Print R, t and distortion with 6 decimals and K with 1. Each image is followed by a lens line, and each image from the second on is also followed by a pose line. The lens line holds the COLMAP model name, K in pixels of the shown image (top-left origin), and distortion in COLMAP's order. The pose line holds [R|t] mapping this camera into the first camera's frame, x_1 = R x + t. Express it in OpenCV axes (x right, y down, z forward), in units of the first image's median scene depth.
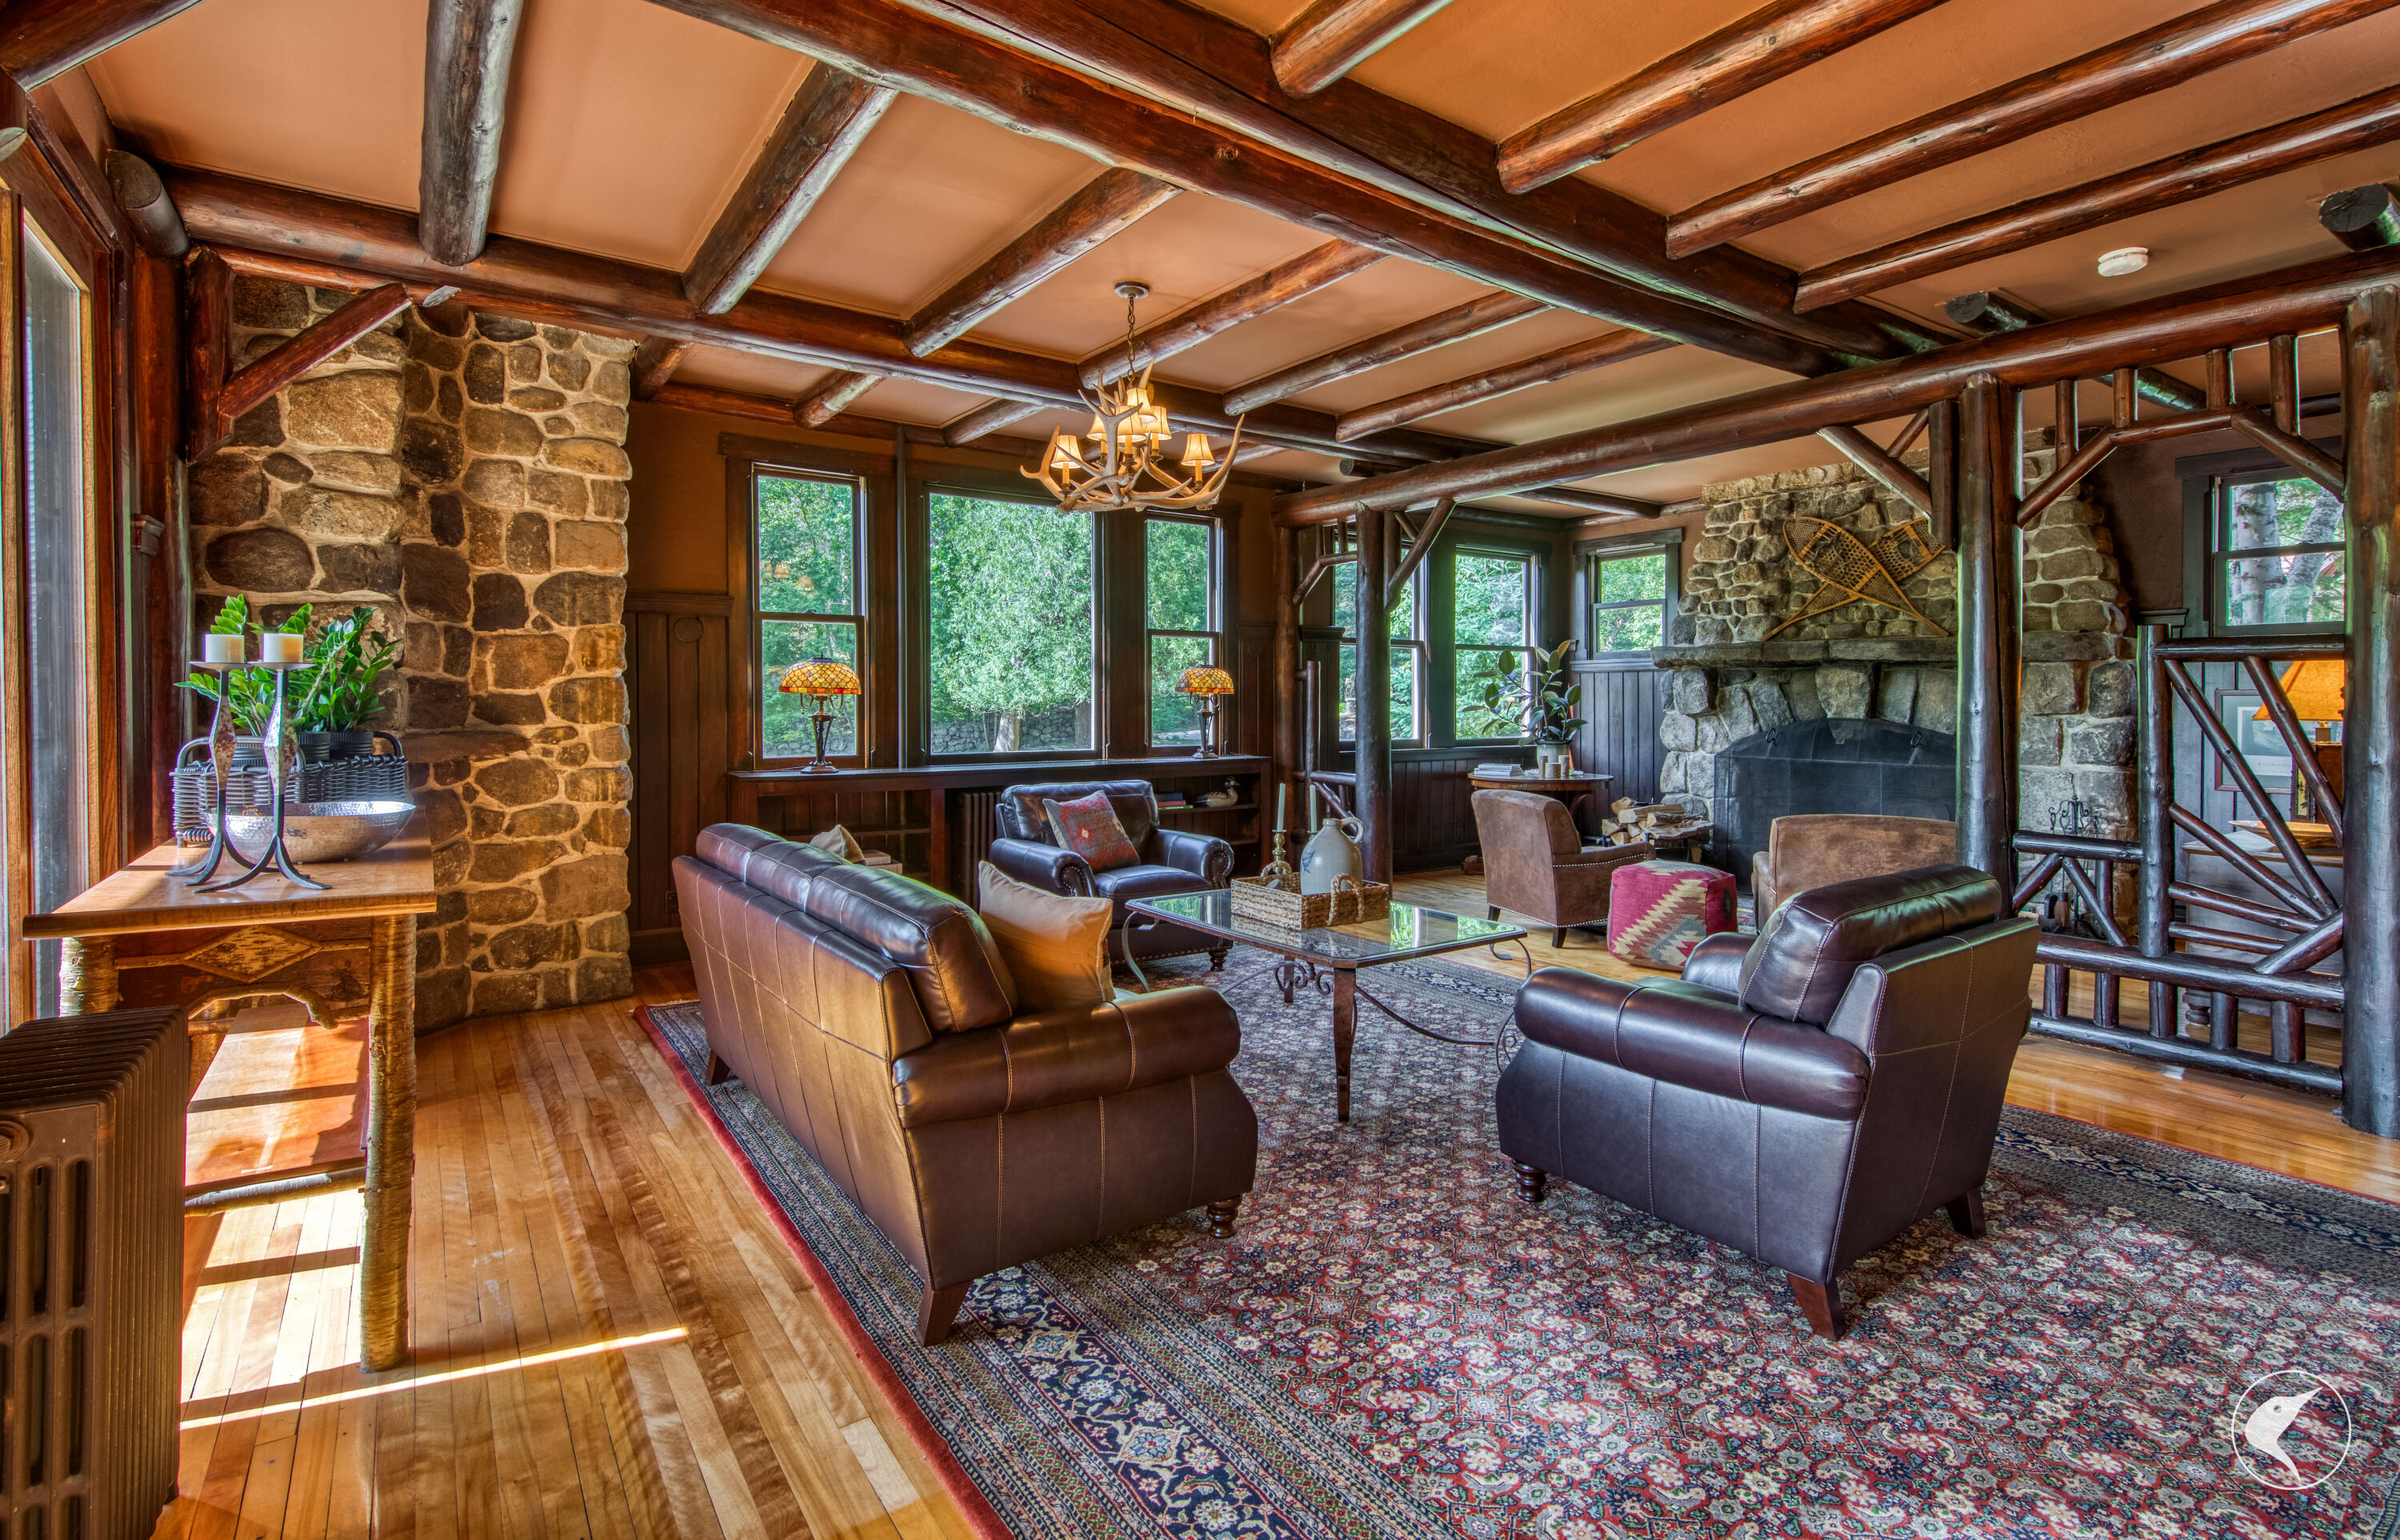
lens RADIAL K [[1122.1, 0, 1220.4], [0, 1122.1, 706.3], [0, 0, 1]] dist [0.019251, -0.001325]
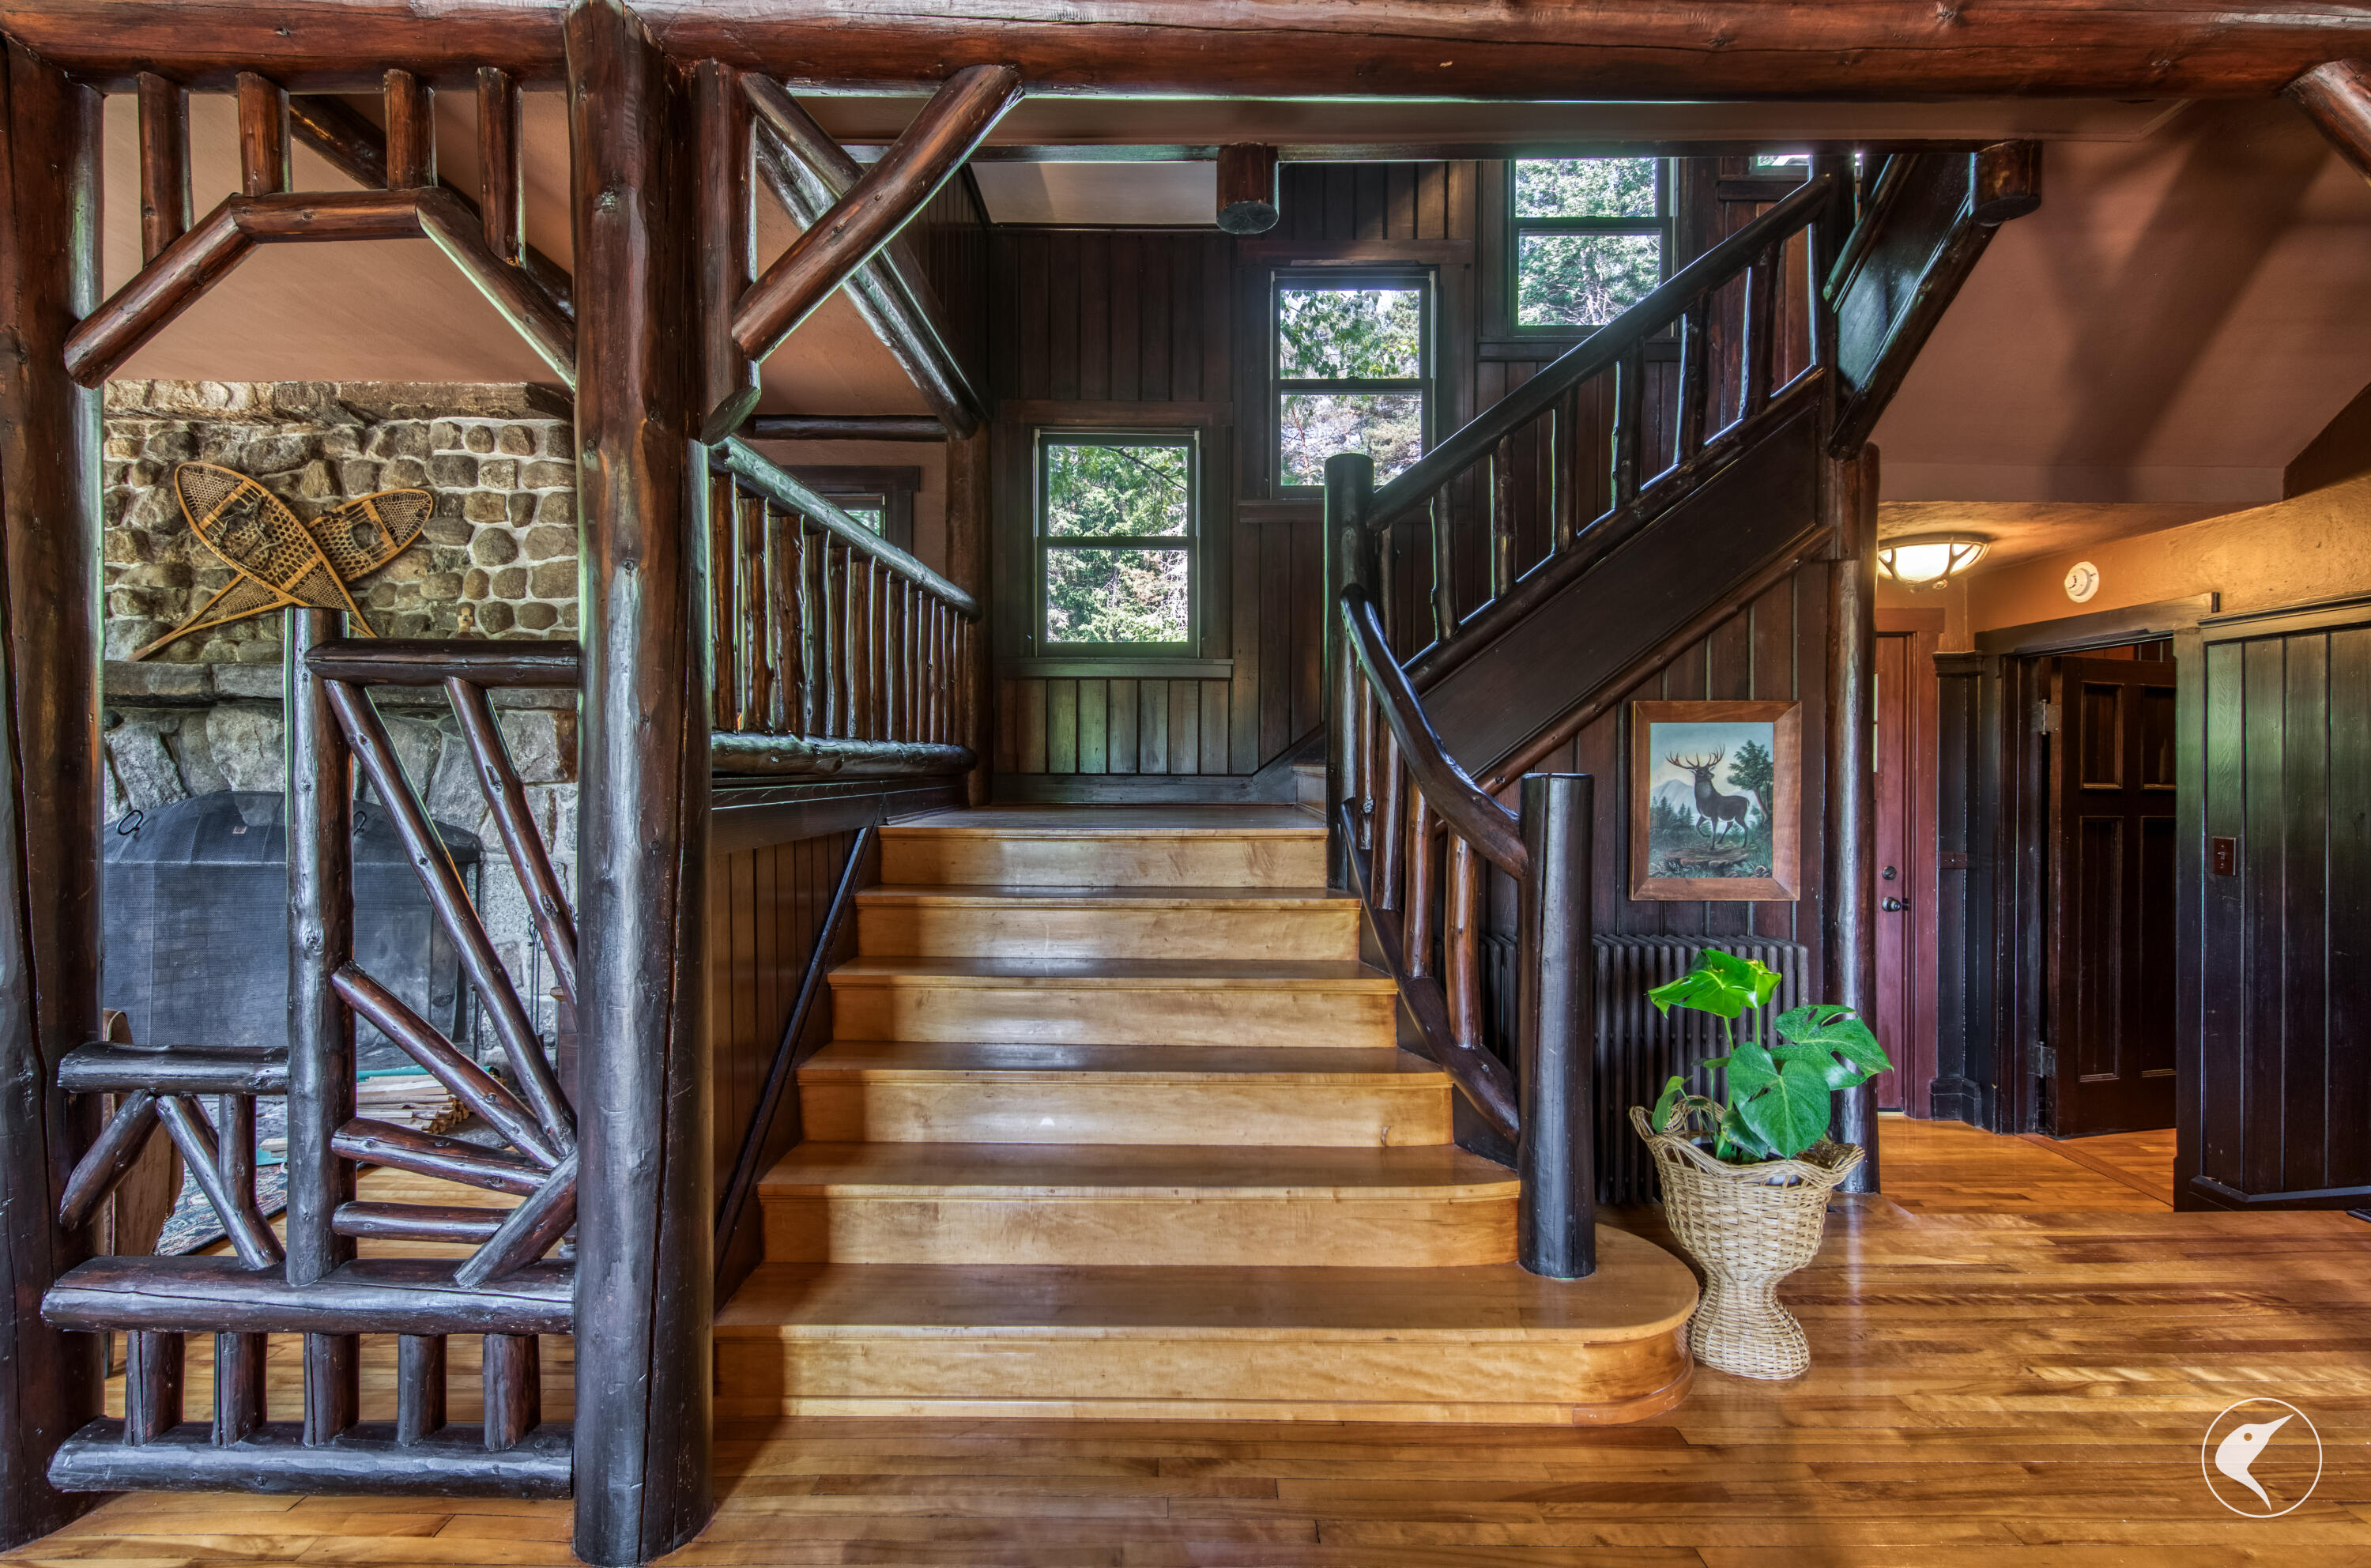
lens RADIAL K [[1147.4, 0, 1178.7], [0, 1147.4, 779.2], [0, 0, 1]] dist [0.004824, -0.000051]
pose [[0.596910, -0.005082, 0.802292, 0.320753], [0.000201, 0.999981, 0.006185, -0.000114], [-0.802309, -0.003531, 0.596899, 0.196796]]
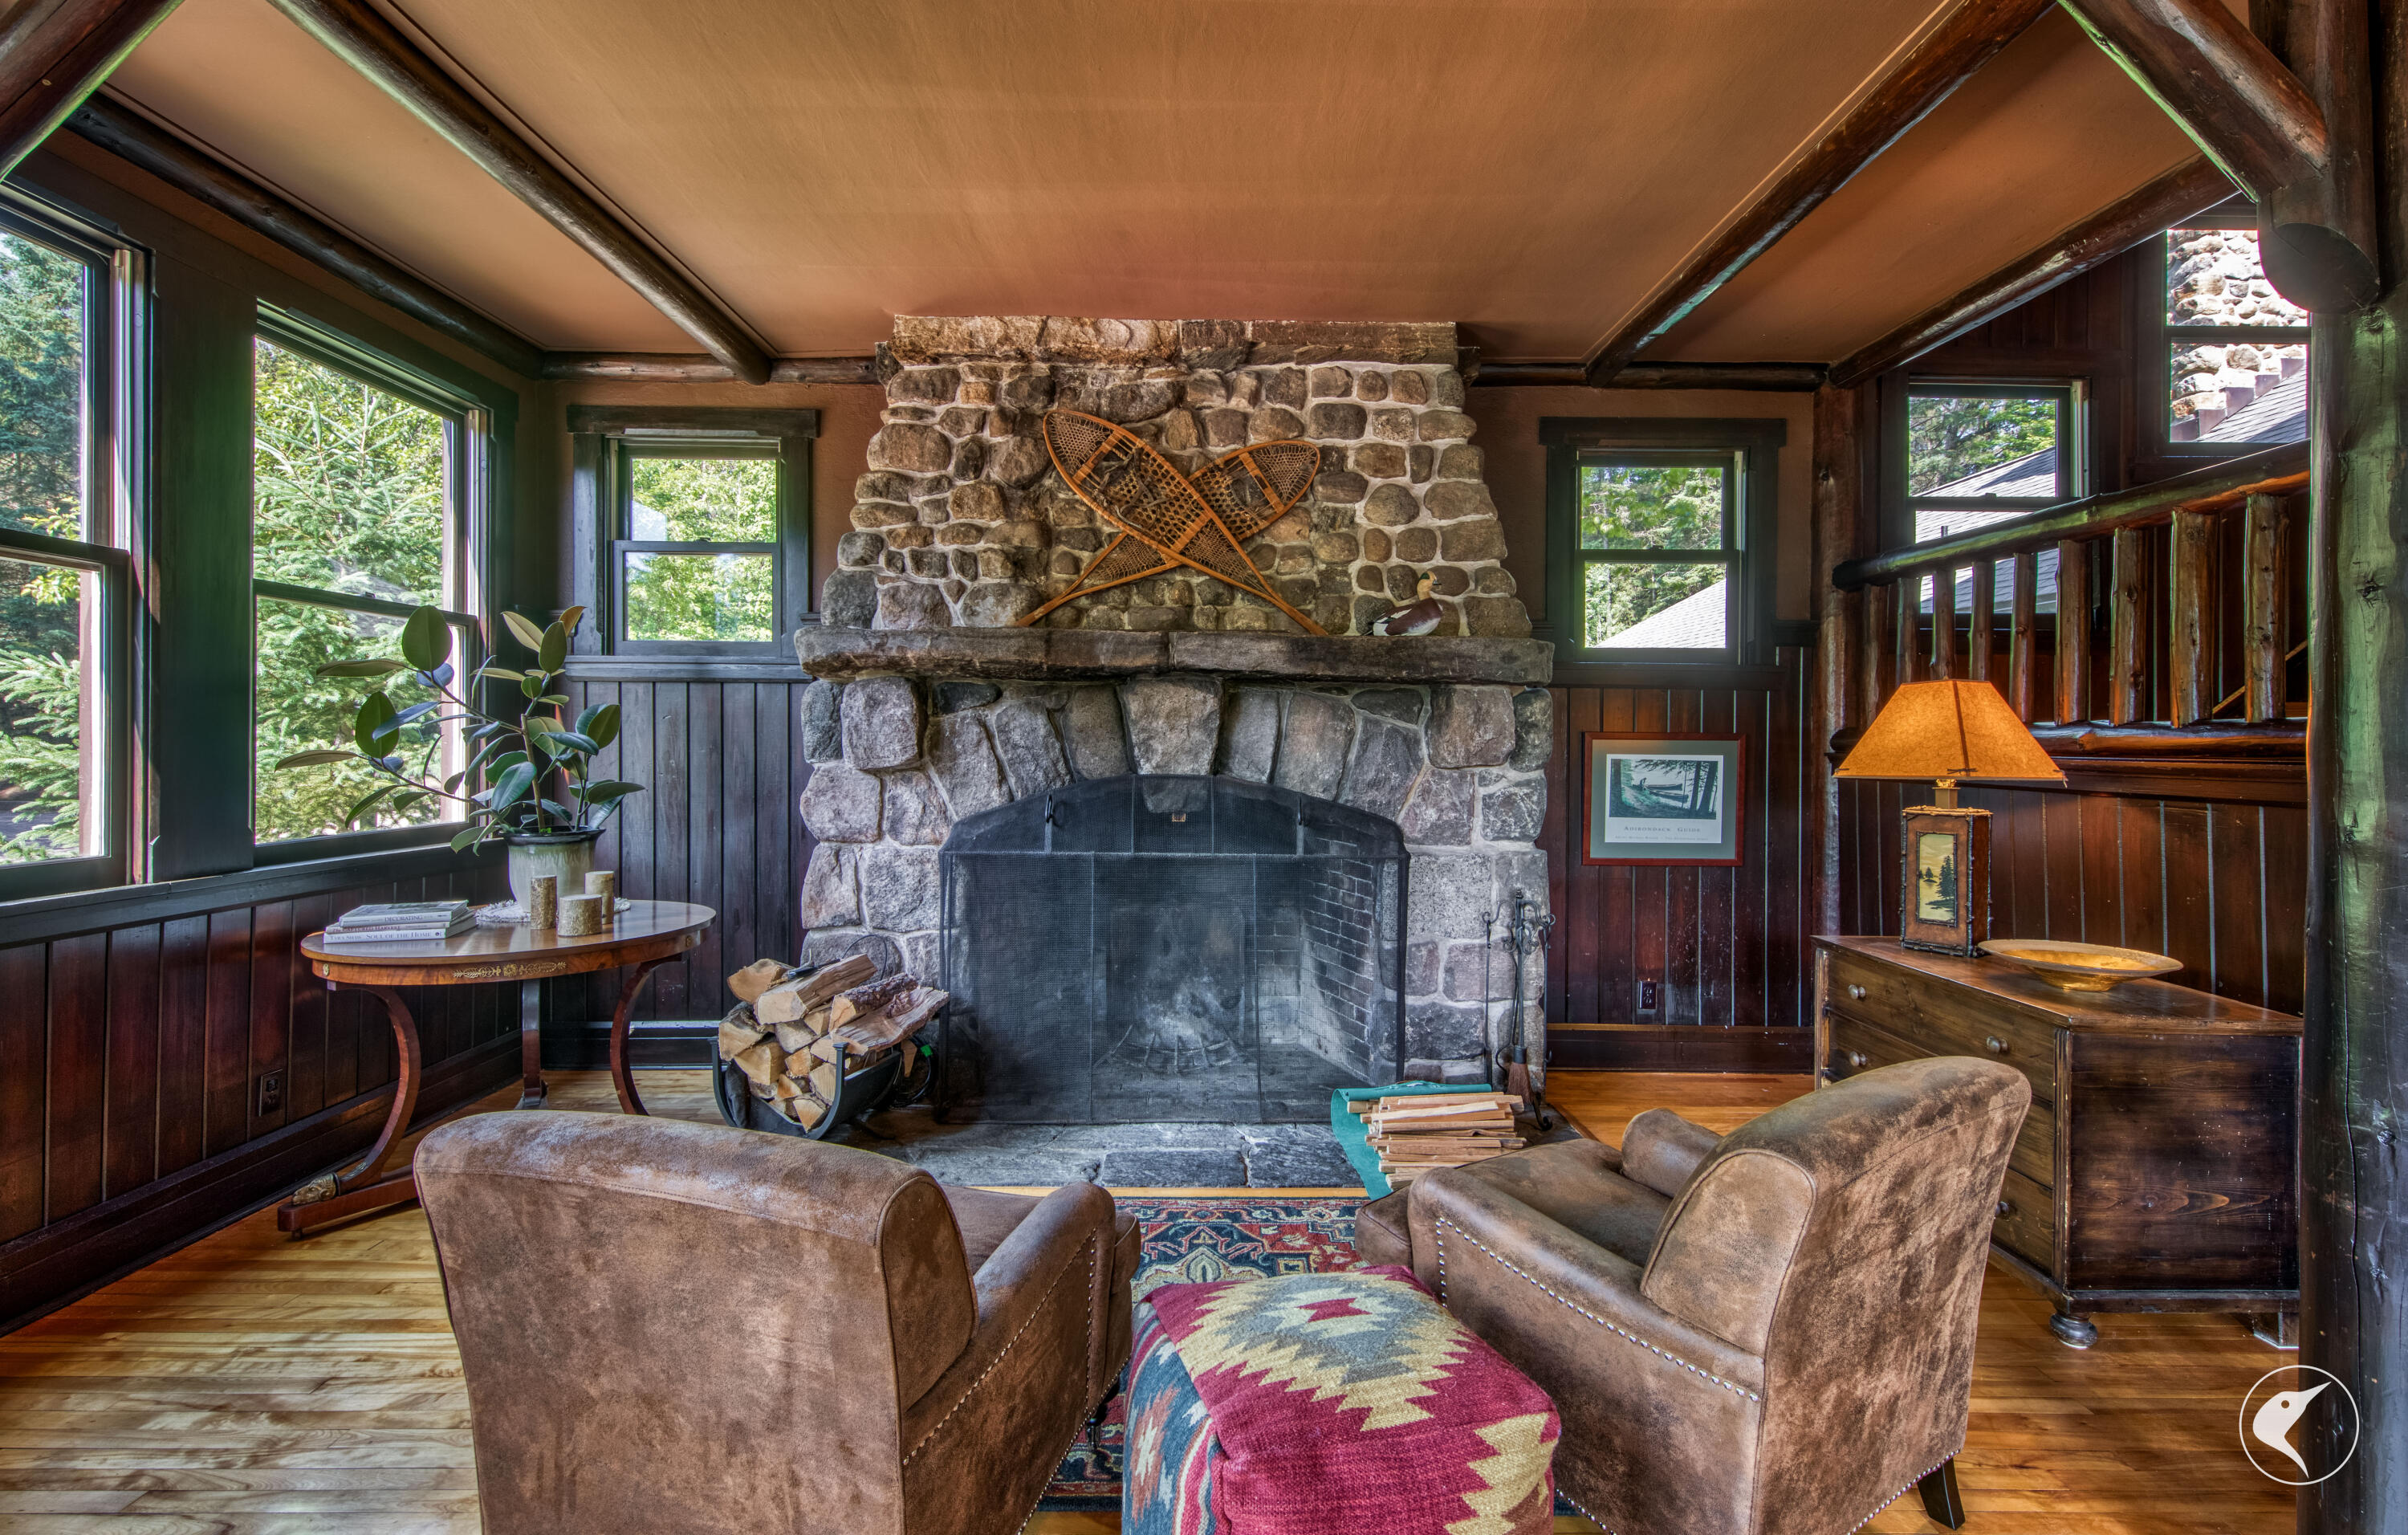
lens RADIAL K [[1125.9, 0, 1228.2], [0, 1125.9, 740.4], [0, 0, 1]] dist [0.019251, -0.001325]
pose [[0.585014, 0.005100, 0.811007, 0.107889], [-0.003193, 0.999987, -0.003986, -0.003950], [-0.811017, -0.000258, 0.585023, 0.601765]]
